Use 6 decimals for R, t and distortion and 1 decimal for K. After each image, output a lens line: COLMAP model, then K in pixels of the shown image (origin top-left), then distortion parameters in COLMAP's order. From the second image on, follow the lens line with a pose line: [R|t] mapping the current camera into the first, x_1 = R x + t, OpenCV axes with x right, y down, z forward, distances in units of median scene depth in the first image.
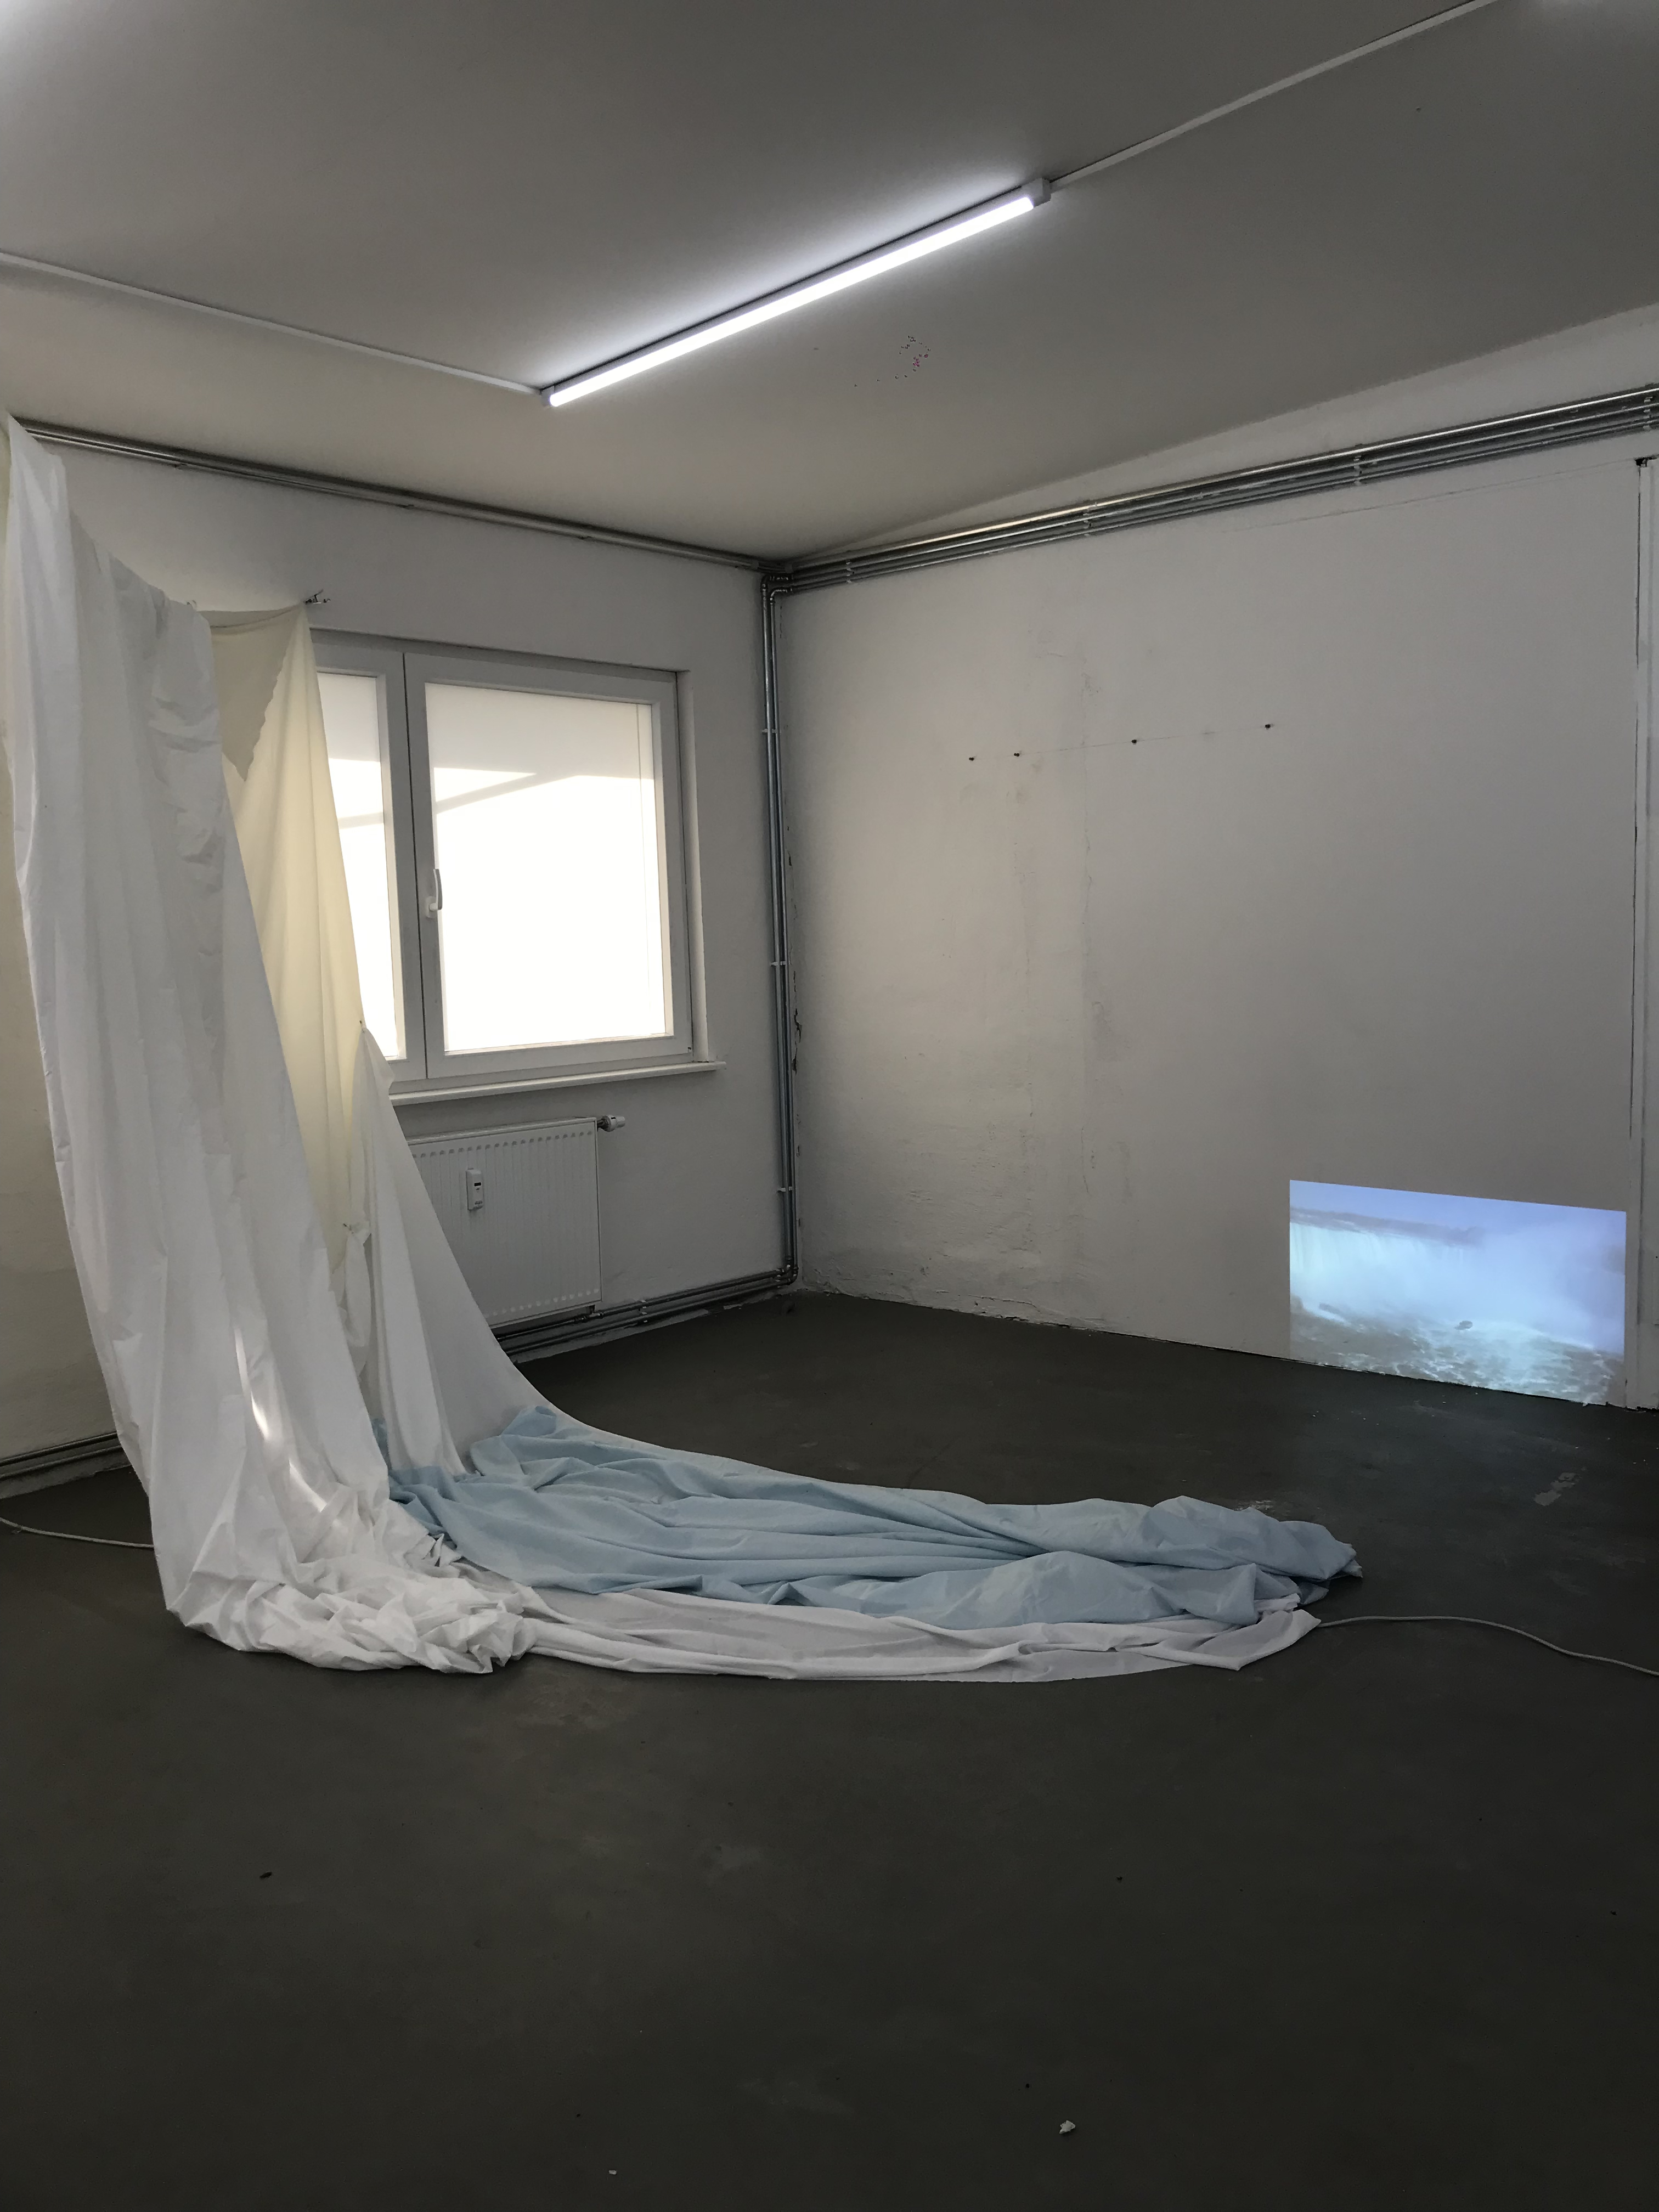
lens RADIAL K [[1780.1, 0, 819.9], [0, 1780.1, 1104.0], [0, 0, 1]] dist [-0.000449, -0.008661]
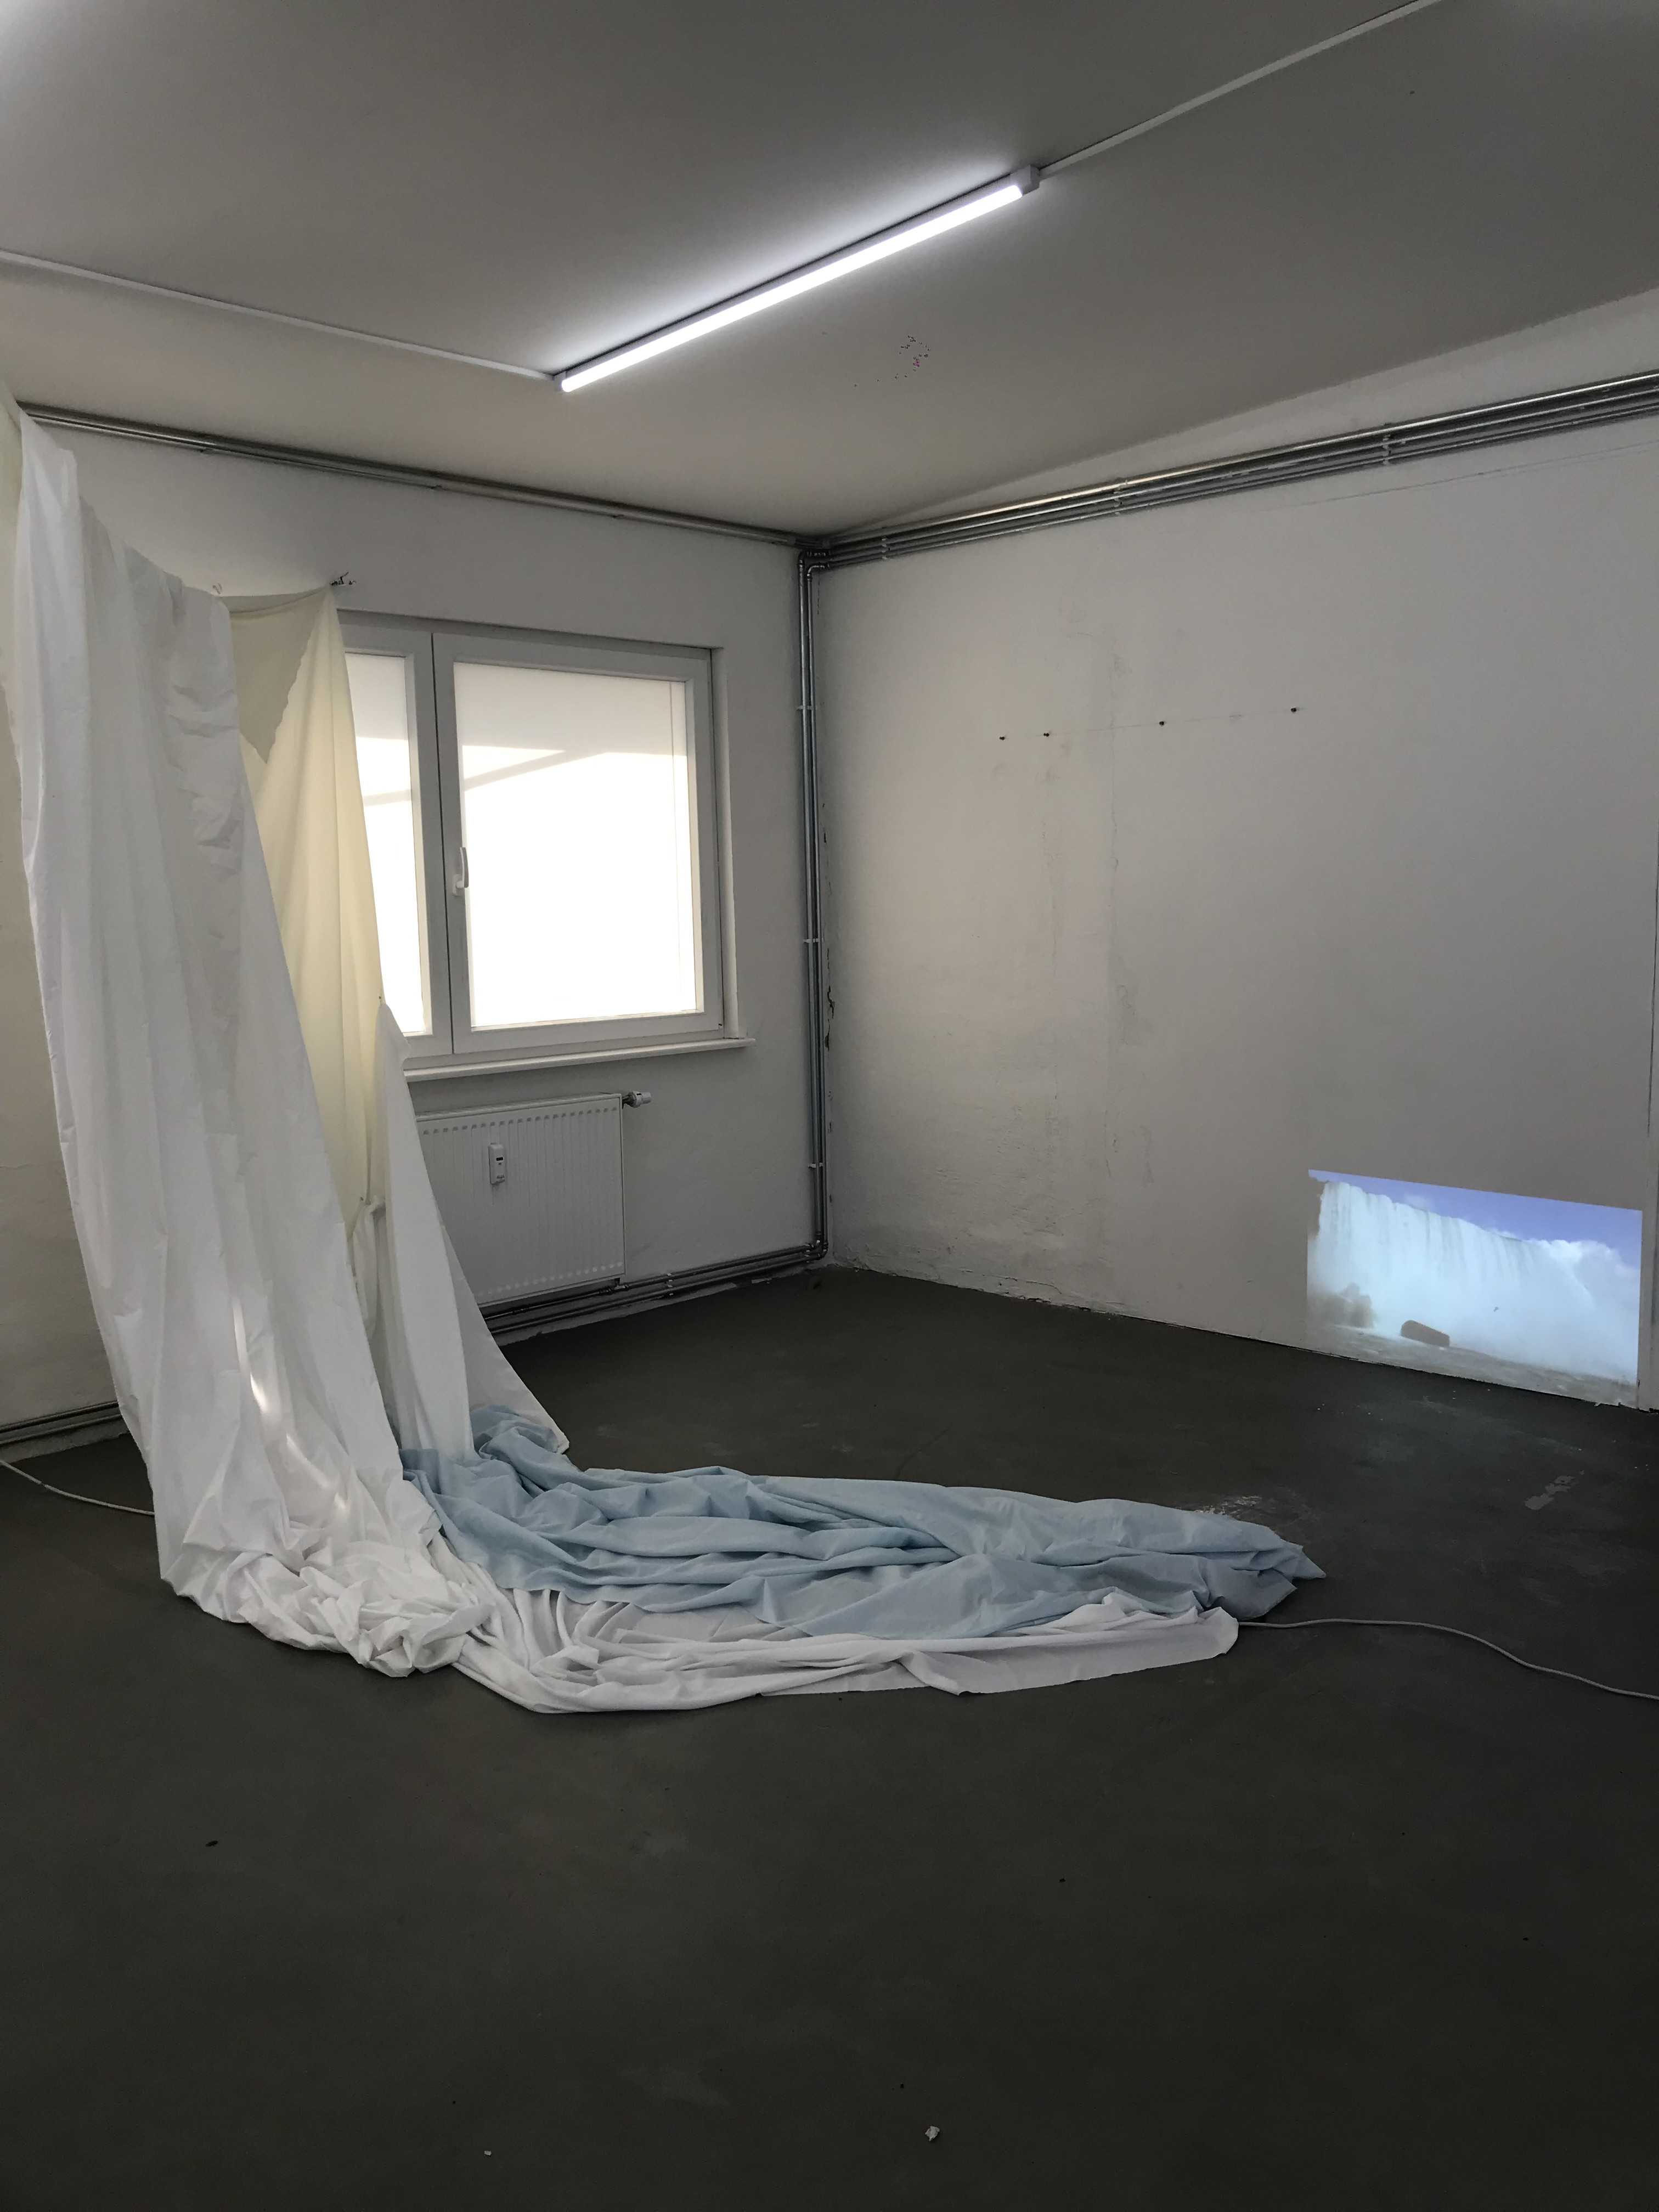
lens RADIAL K [[1780.3, 0, 829.5], [0, 1780.3, 1106.0], [0, 0, 1]] dist [-0.003115, 0.001926]
pose [[0.998440, 0.016101, -0.053456, 0.050592], [-0.014629, 0.999506, 0.027832, -0.016644], [0.053878, -0.027006, 0.998182, -0.004102]]
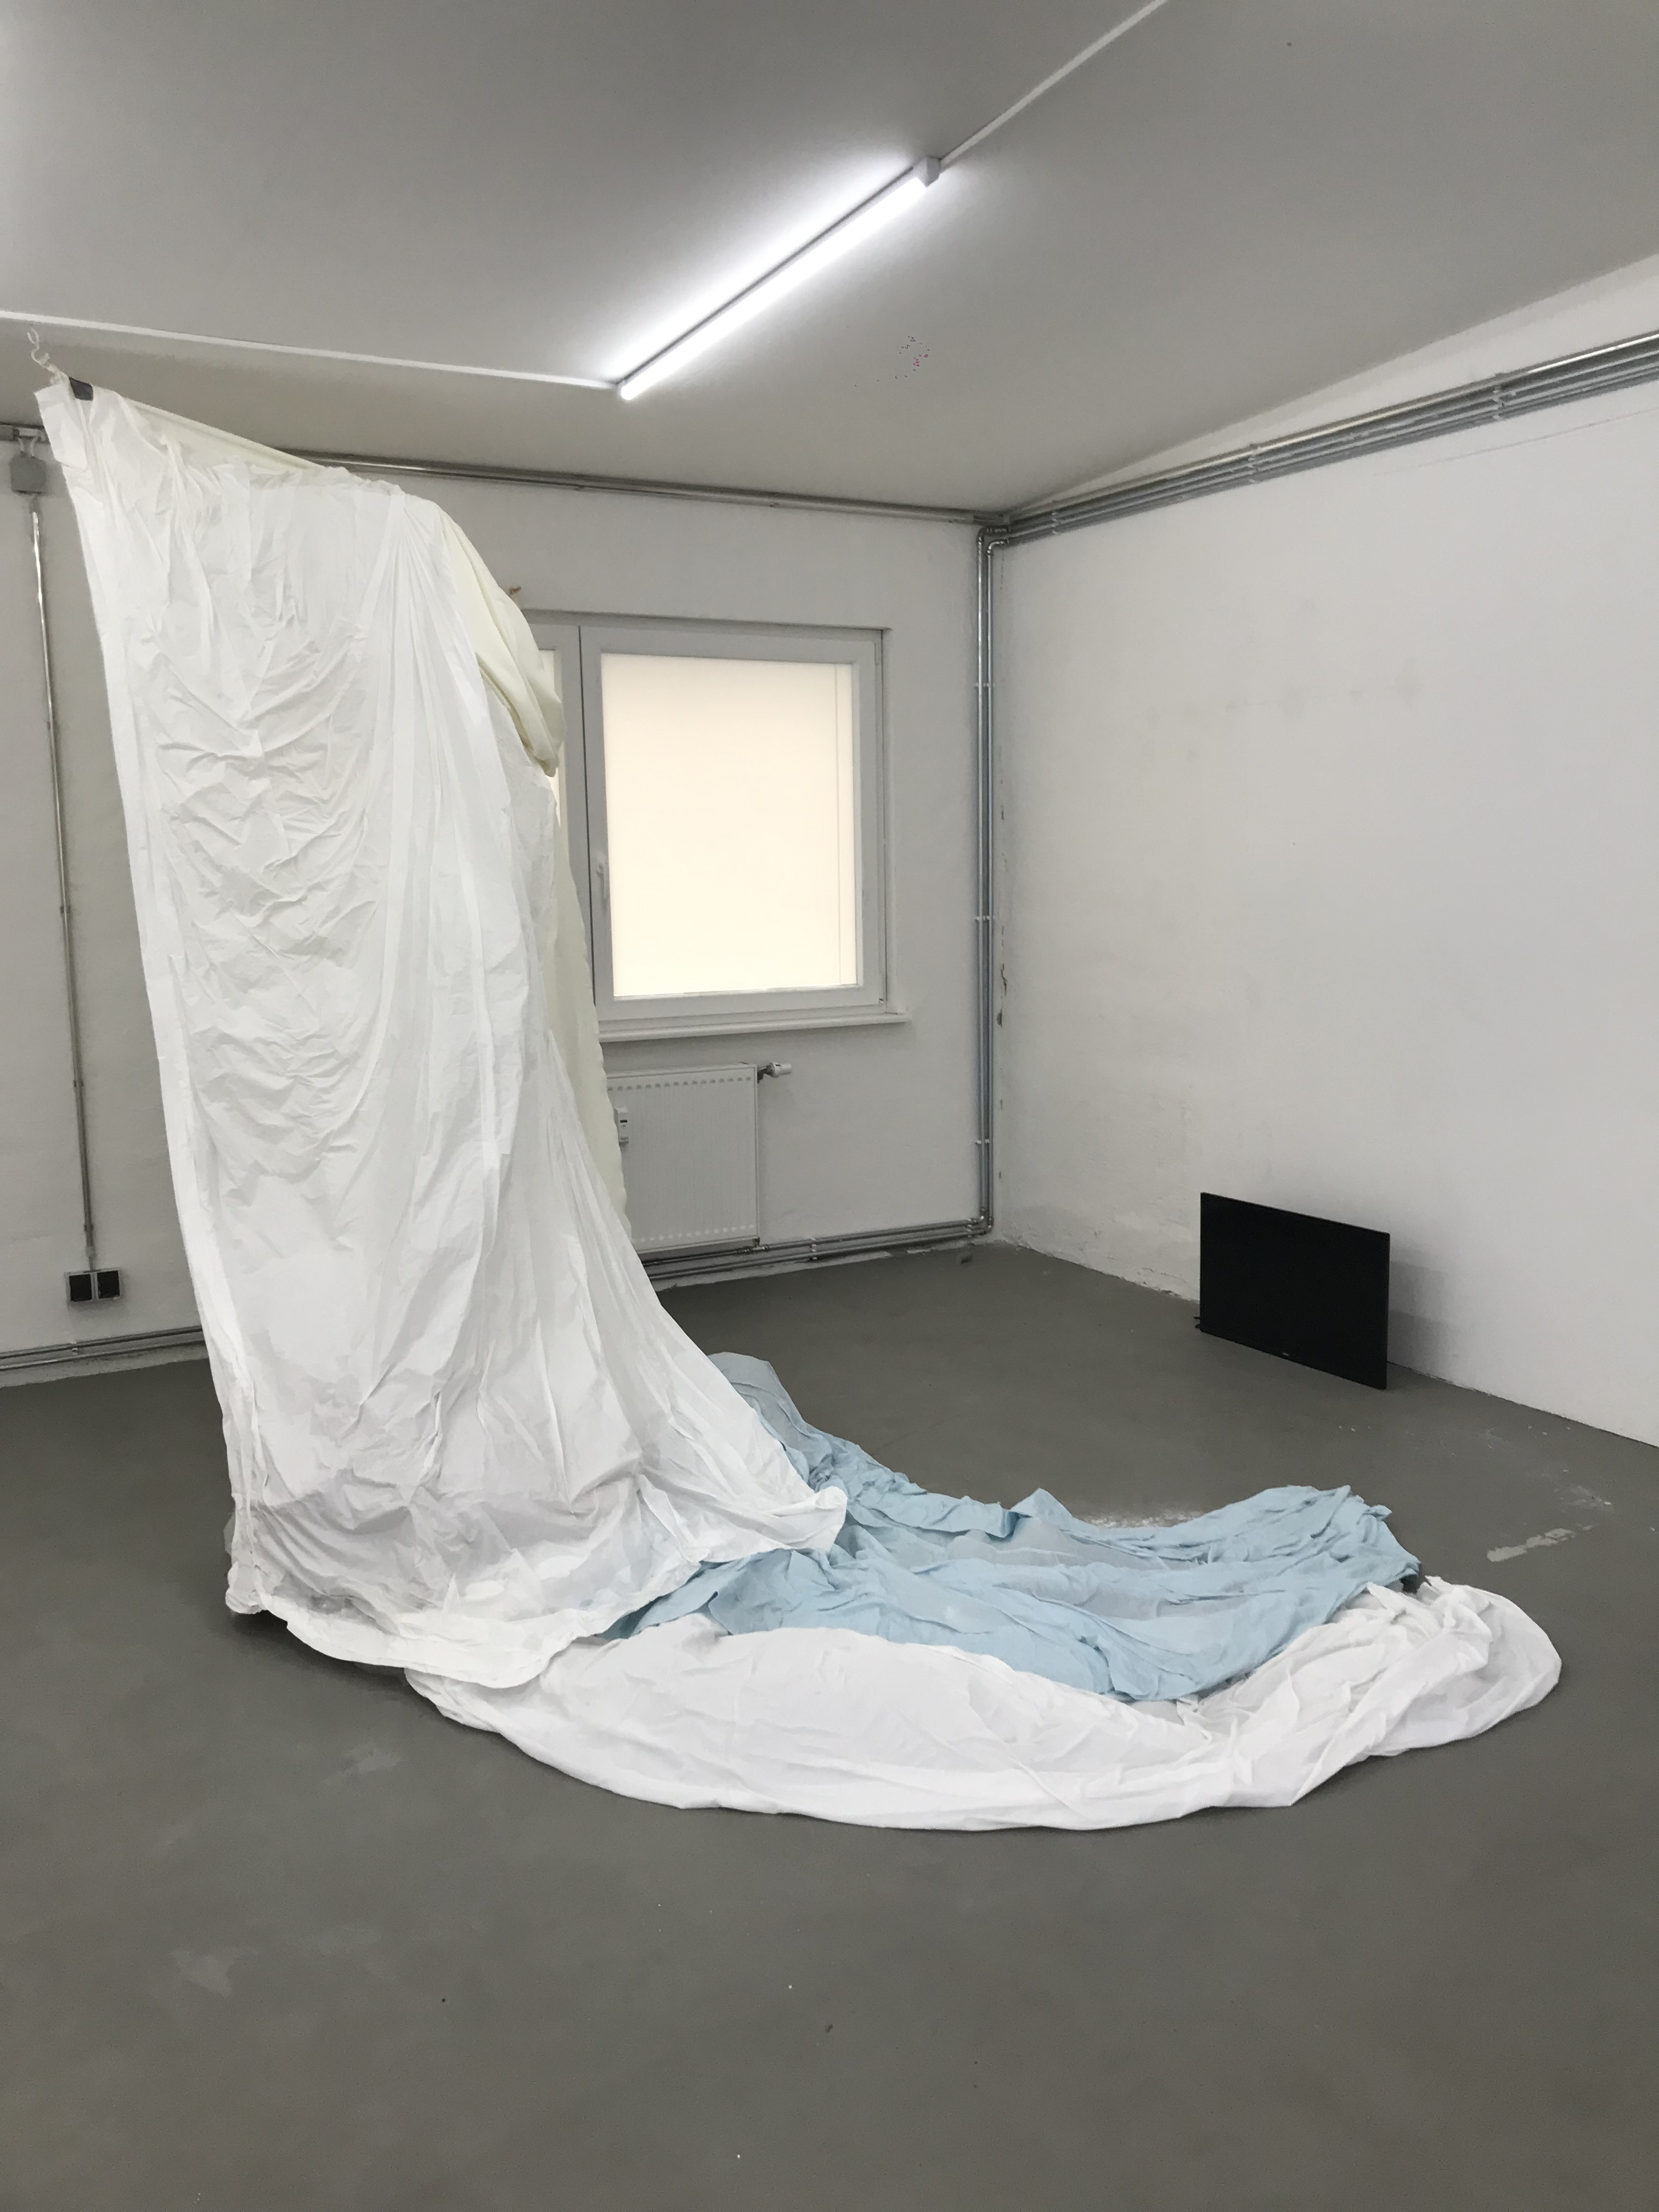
lens RADIAL K [[1765.2, 0, 829.5], [0, 1765.2, 1106.0], [0, 0, 1]] dist [0.000350, 0.009452]
pose [[0.934294, 0.075187, -0.348485, 0.303512], [-0.053362, 0.995989, 0.071822, -0.048866], [0.352487, -0.048507, 0.934559, 0.037865]]
